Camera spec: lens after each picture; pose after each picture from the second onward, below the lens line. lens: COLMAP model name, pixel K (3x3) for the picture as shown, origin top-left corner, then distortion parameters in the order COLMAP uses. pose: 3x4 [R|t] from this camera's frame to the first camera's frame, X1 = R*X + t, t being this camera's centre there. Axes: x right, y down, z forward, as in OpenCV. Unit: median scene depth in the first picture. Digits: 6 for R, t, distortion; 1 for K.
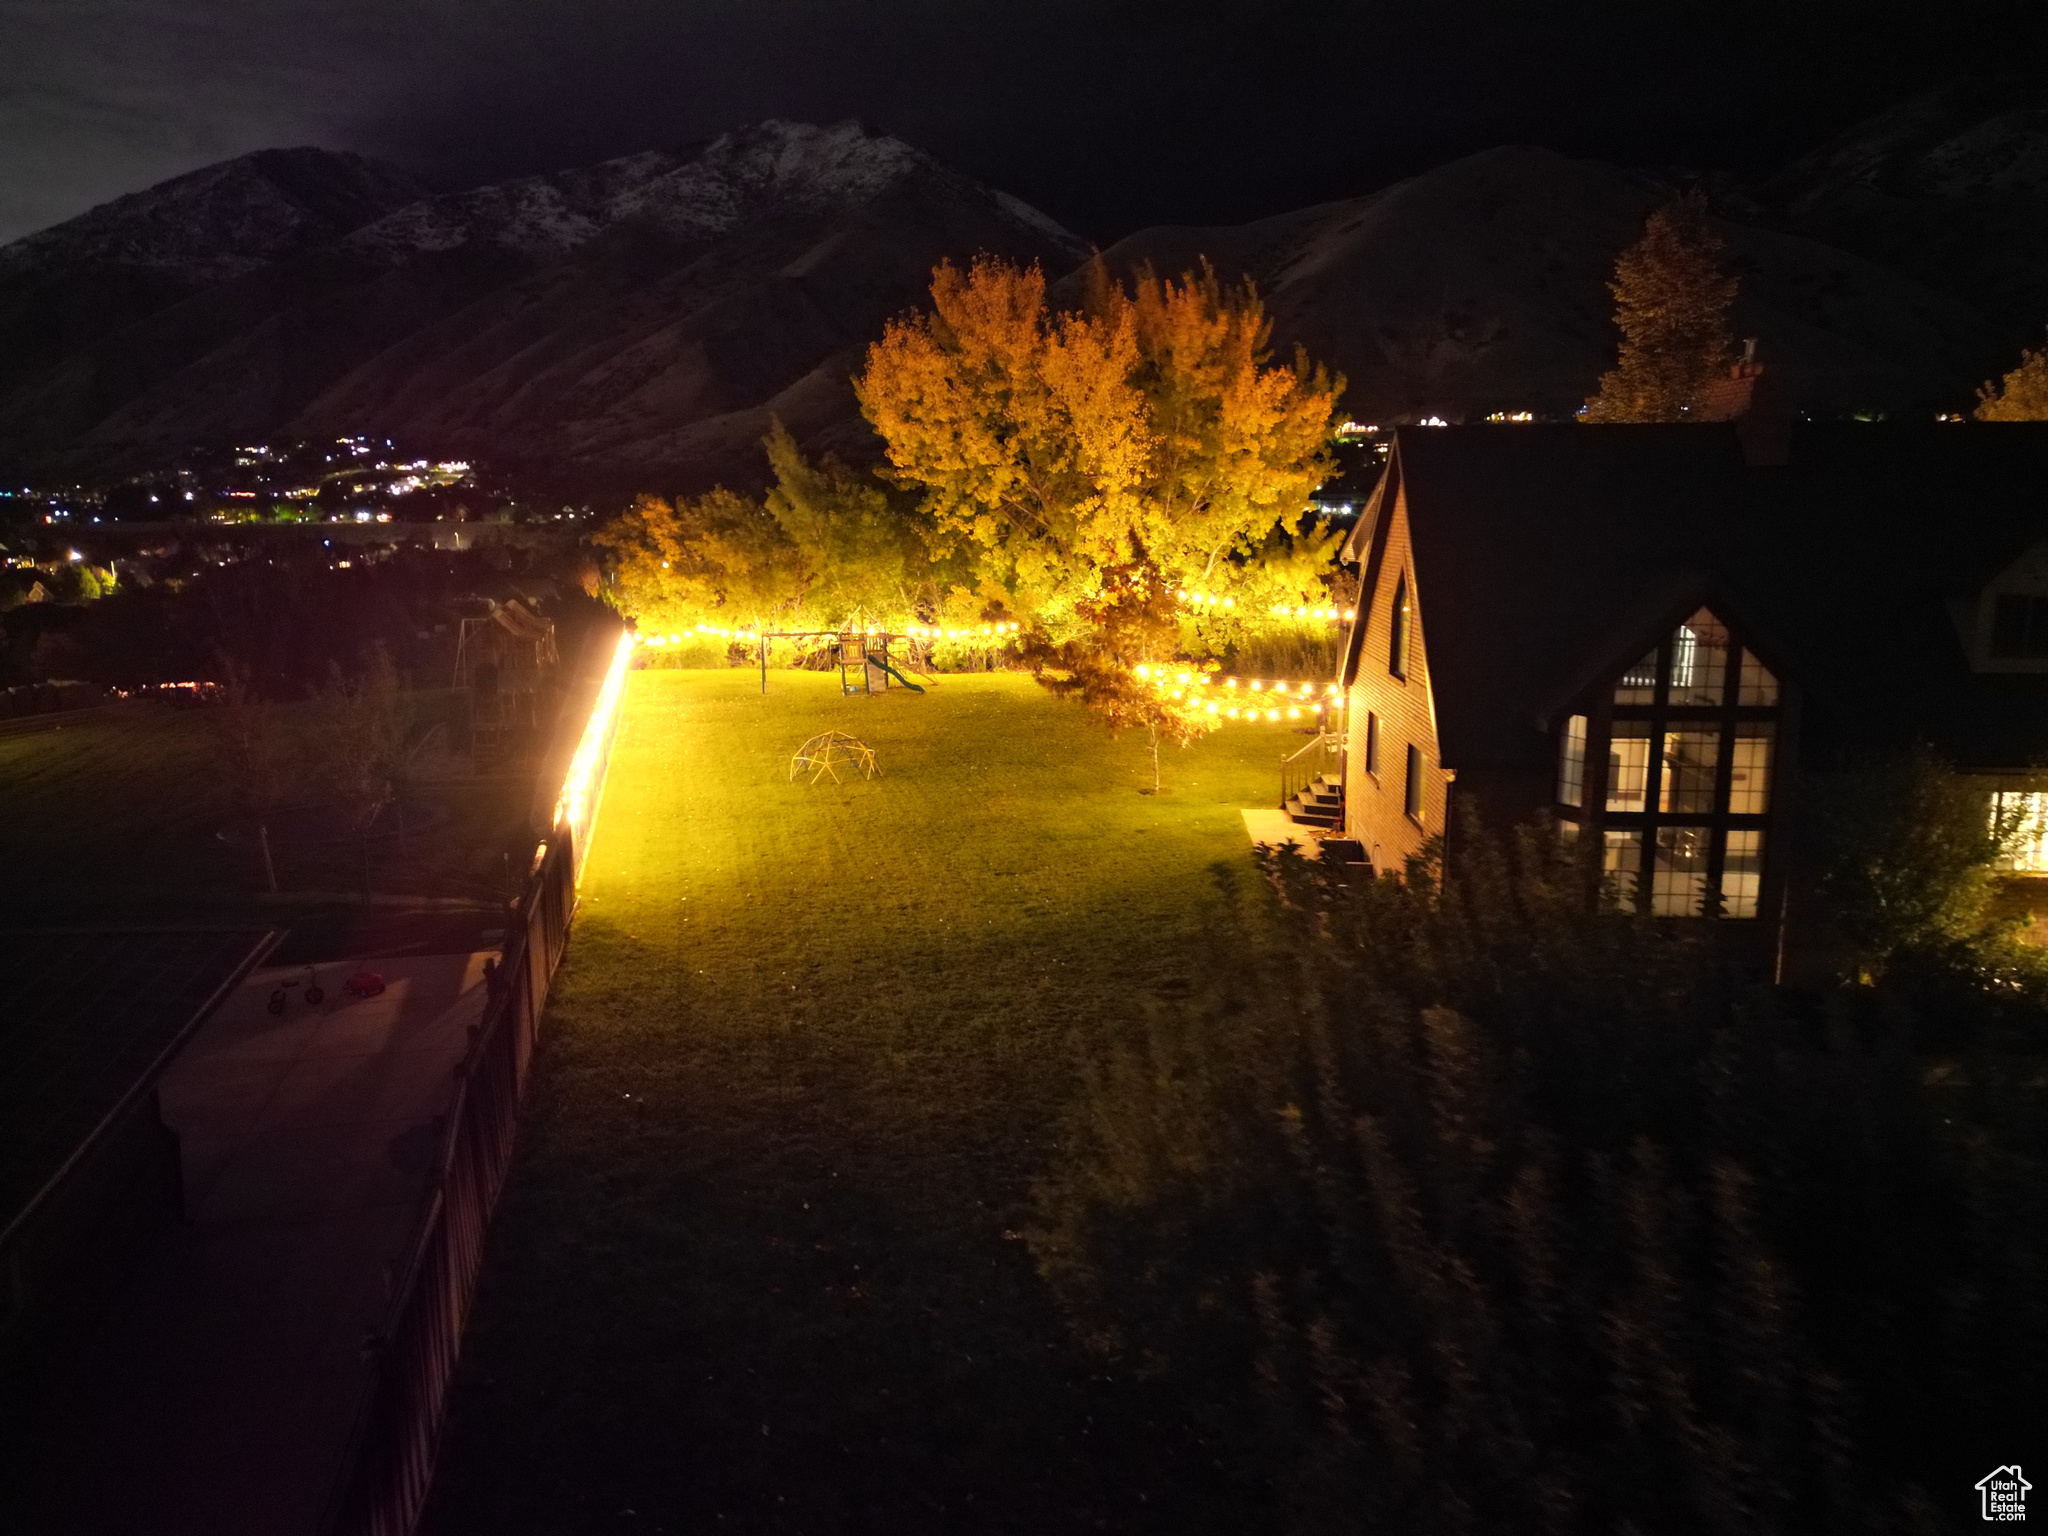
lens RADIAL K [[1433.5, 0, 1031.5], [0, 1433.5, 765.2], [0, 0, 1]] dist [0.085777, -0.089738]
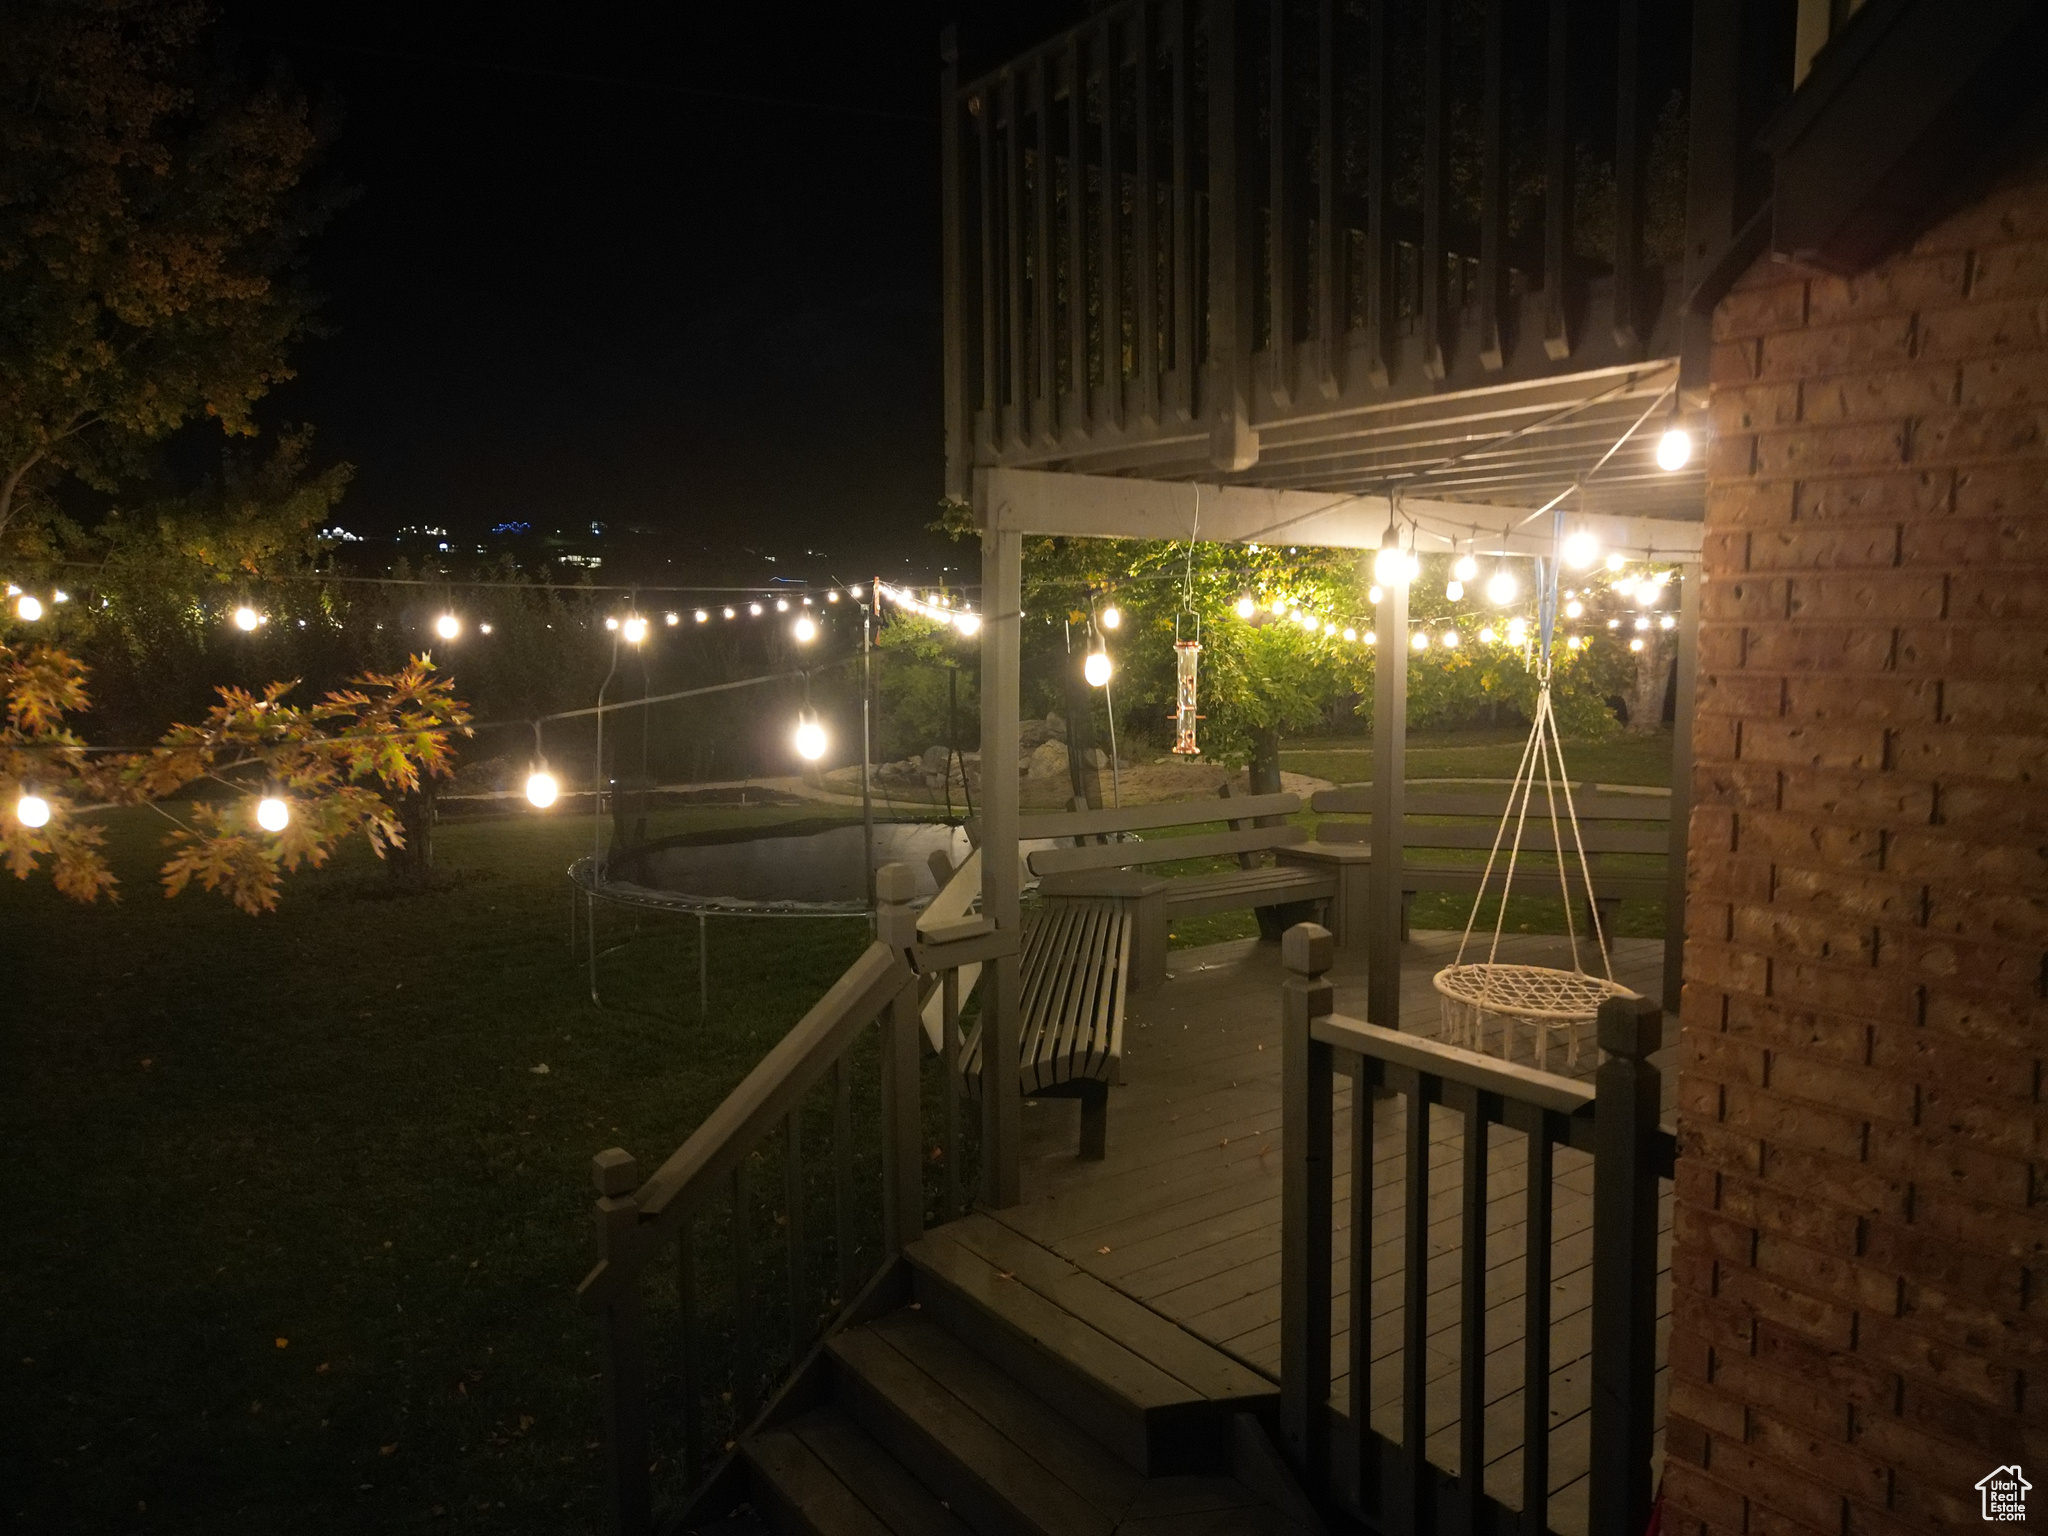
lens RADIAL K [[1424.5, 0, 1022.7], [0, 1424.5, 757.8], [0, 0, 1]] dist [0.075220, -0.069231]
pose [[0.760312, -0.053652, 0.647339, 0.071209], [0.112118, 0.992465, -0.049427, -0.016523], [-0.639809, 0.110158, 0.760598, 0.494444]]
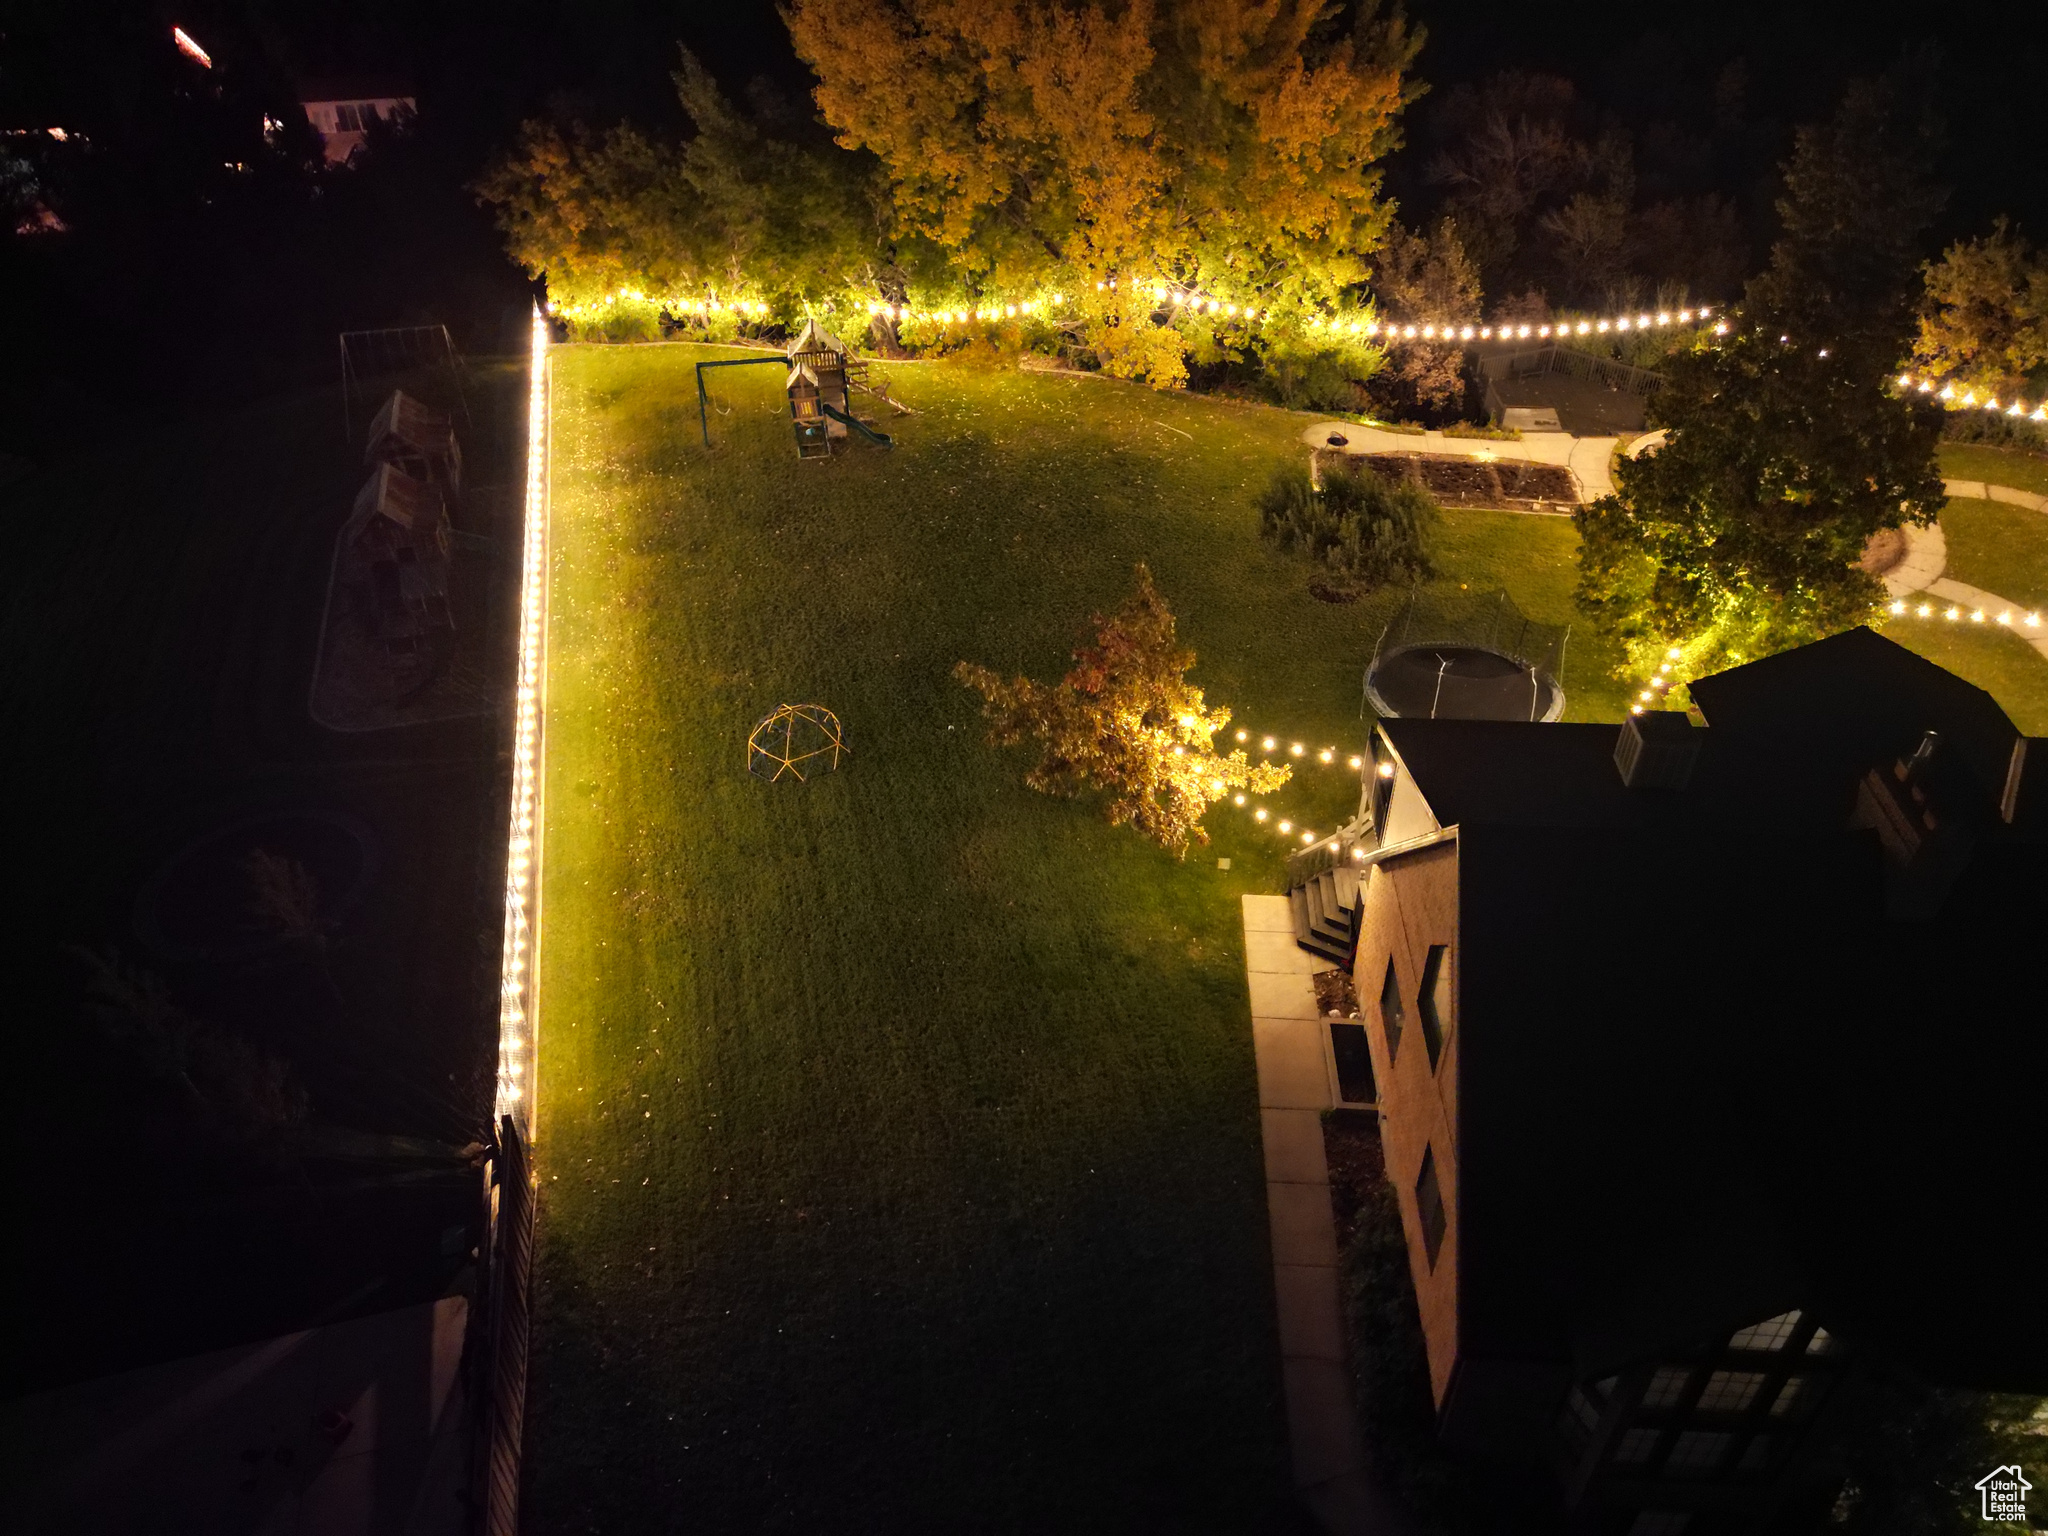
lens RADIAL K [[1433.5, 0, 1031.5], [0, 1433.5, 765.2], [0, 0, 1]] dist [0.085777, -0.089738]
pose [[0.999964, -0.007976, 0.002991, 0.004841], [0.005654, 0.884024, 0.467408, -0.267867], [-0.006372, -0.467374, 0.884037, 0.128841]]
